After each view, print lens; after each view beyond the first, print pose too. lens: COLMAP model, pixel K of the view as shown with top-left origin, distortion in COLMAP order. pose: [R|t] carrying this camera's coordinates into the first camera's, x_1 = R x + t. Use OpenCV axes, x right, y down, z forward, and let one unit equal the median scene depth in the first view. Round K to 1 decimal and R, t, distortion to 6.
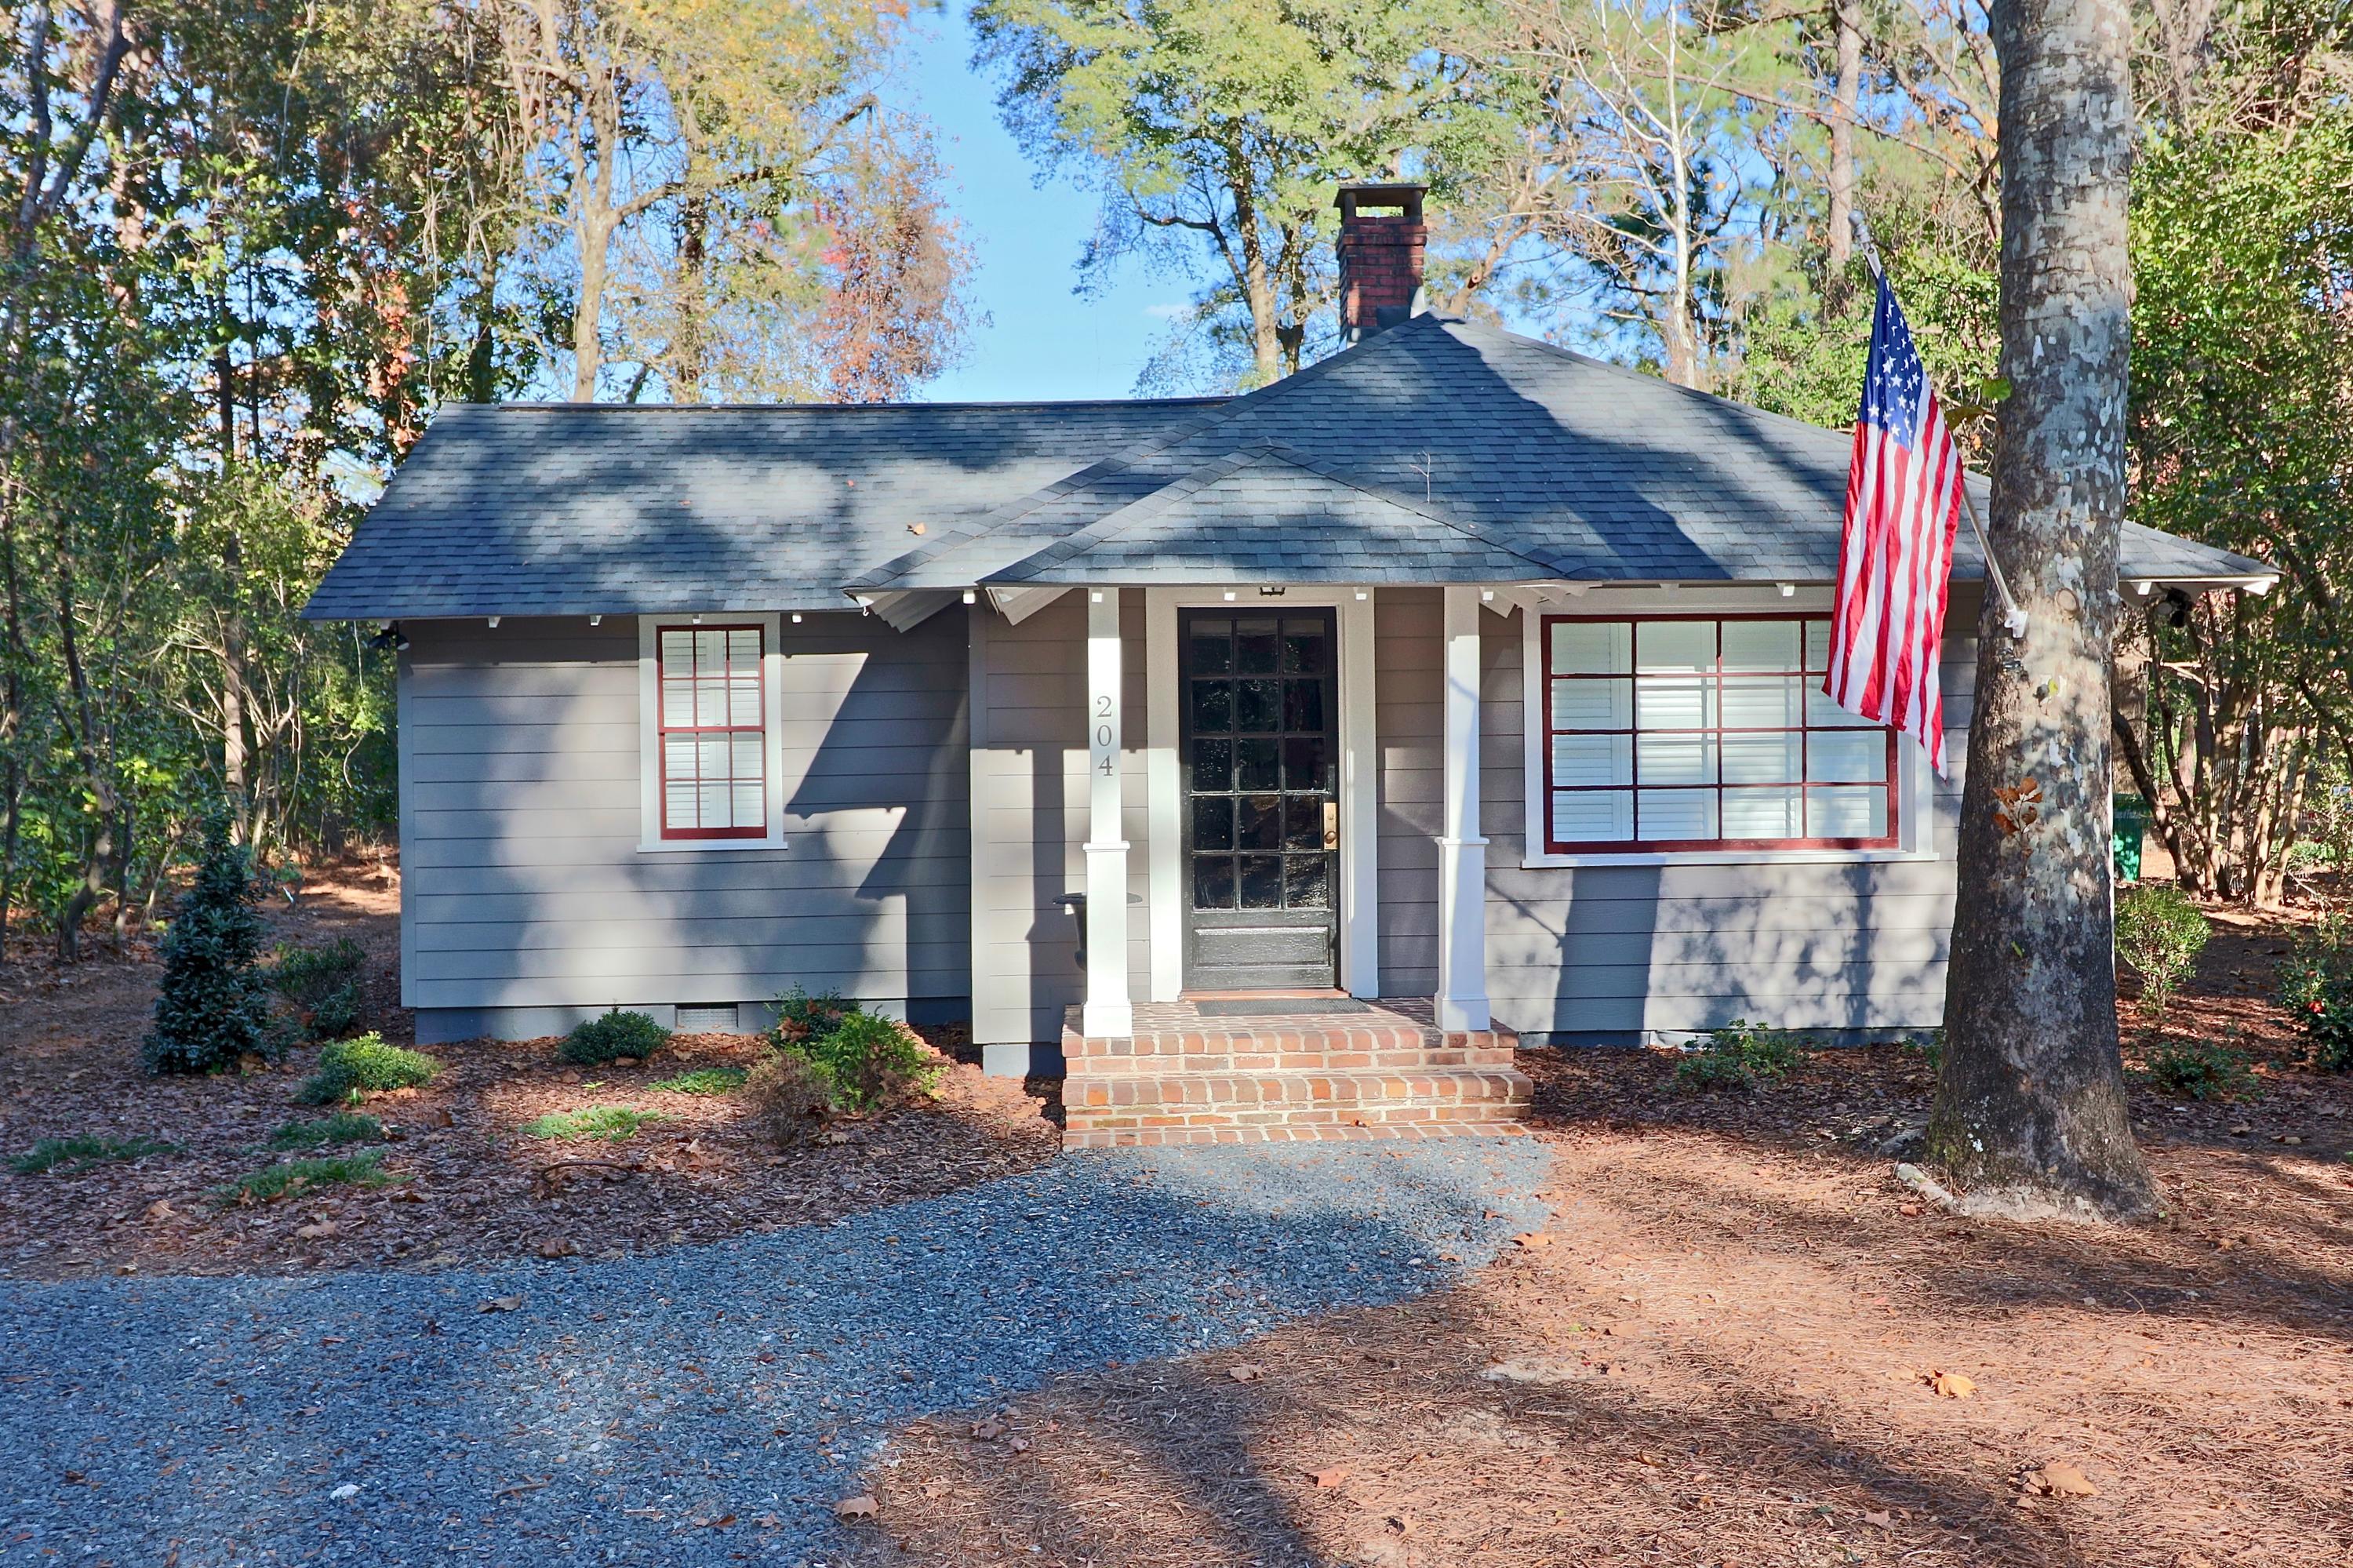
lens RADIAL K [[1843.5, 0, 1175.7], [0, 1843.5, 786.2], [0, 0, 1]] dist [0.013537, -0.003800]
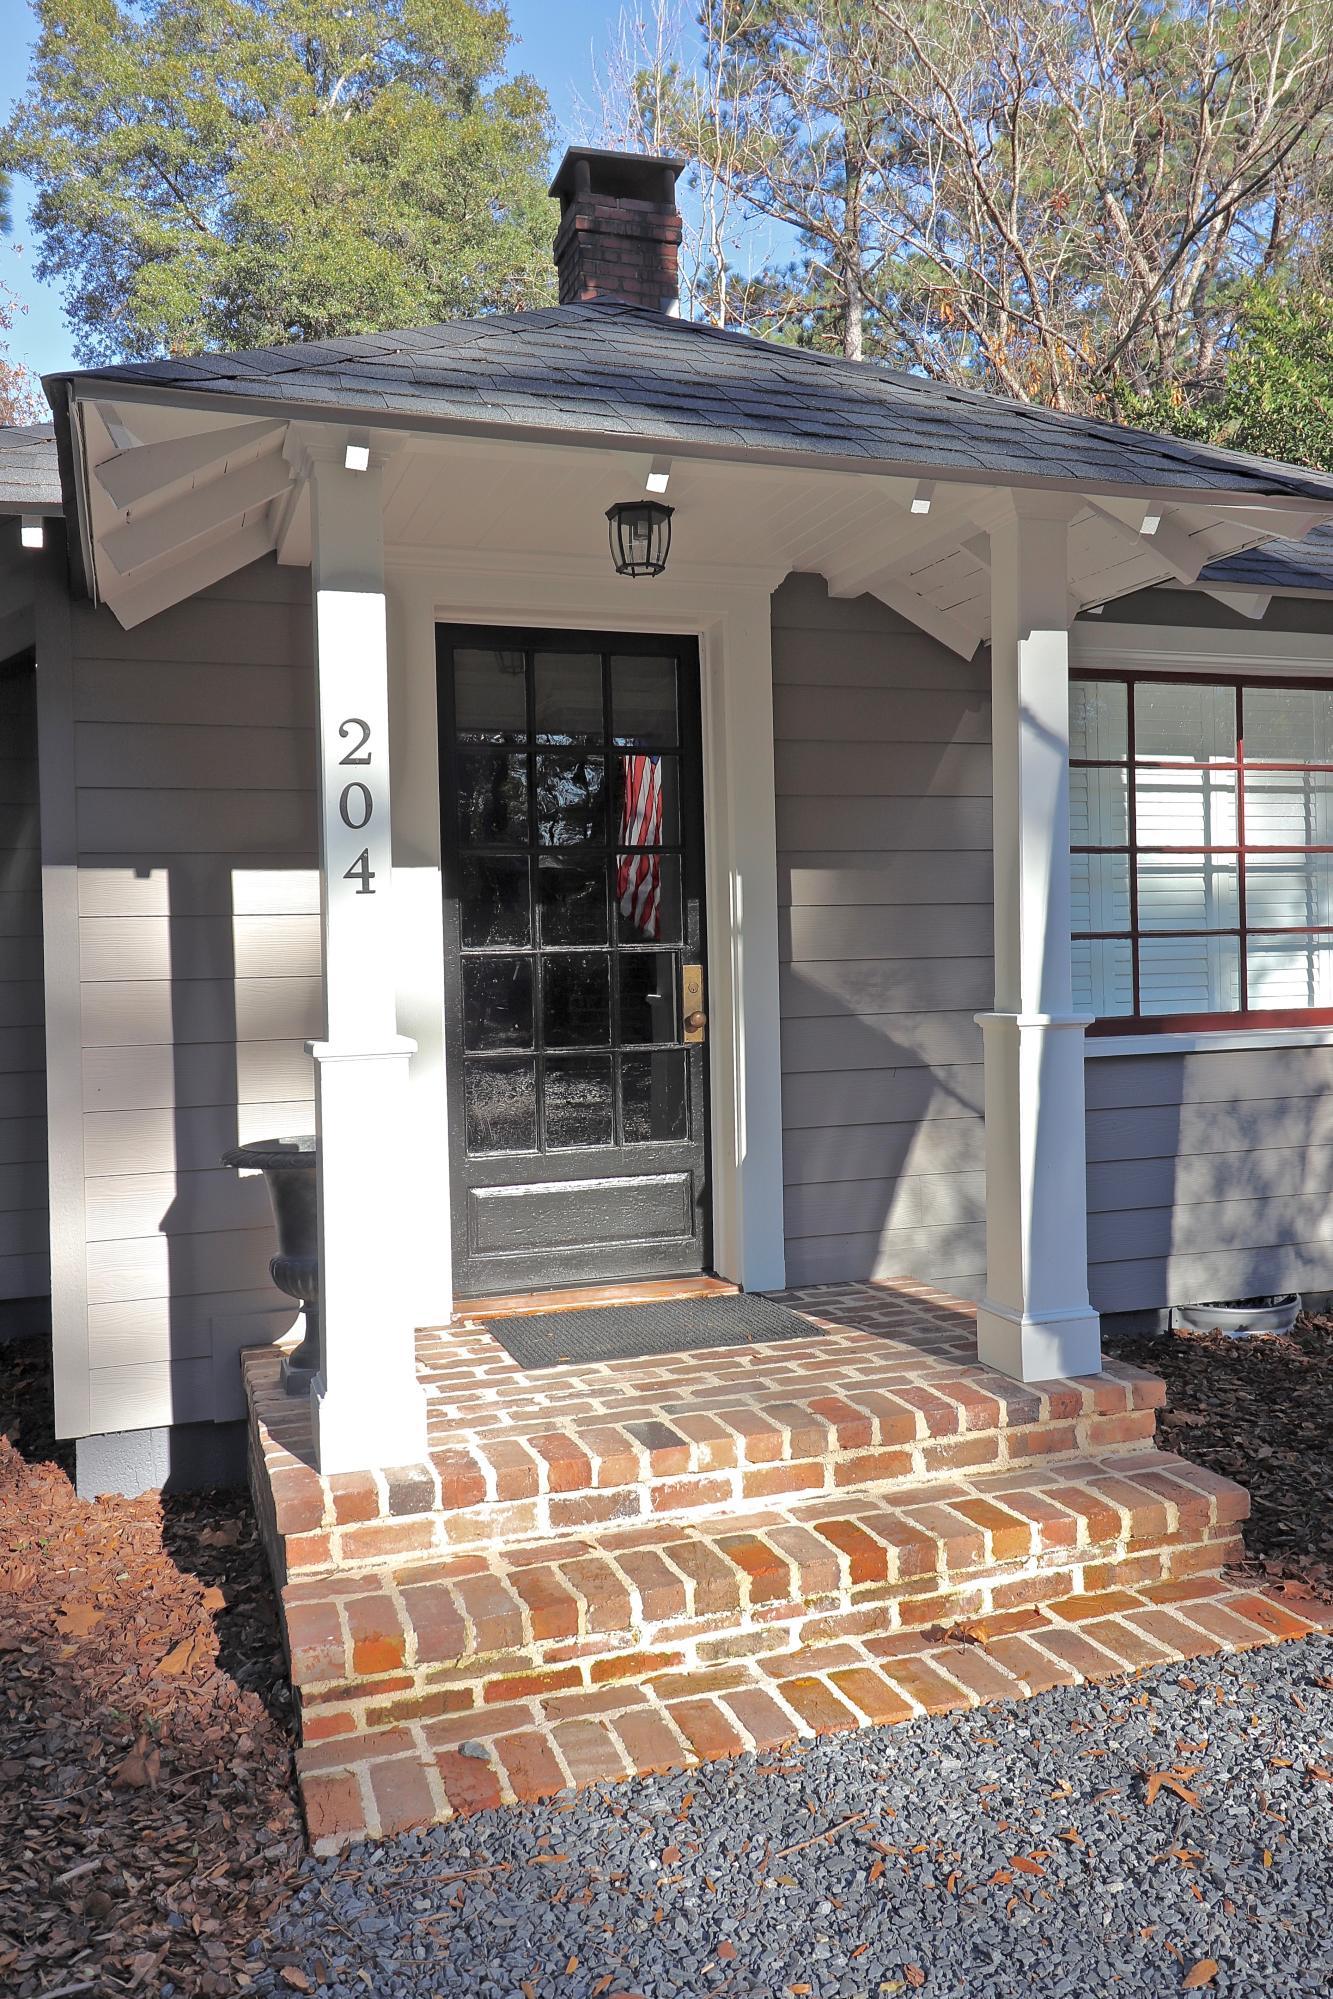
lens RADIAL K [[1566.1, 0, 696.9], [0, 1566.1, 966.1], [0, 0, 1]] dist [0.013537, -0.003800]
pose [[0.960552, -0.013835, 0.277756, -0.056773], [0.017599, 0.999784, -0.011061, 0.015539], [-0.277543, 0.015513, 0.960588, 0.518584]]
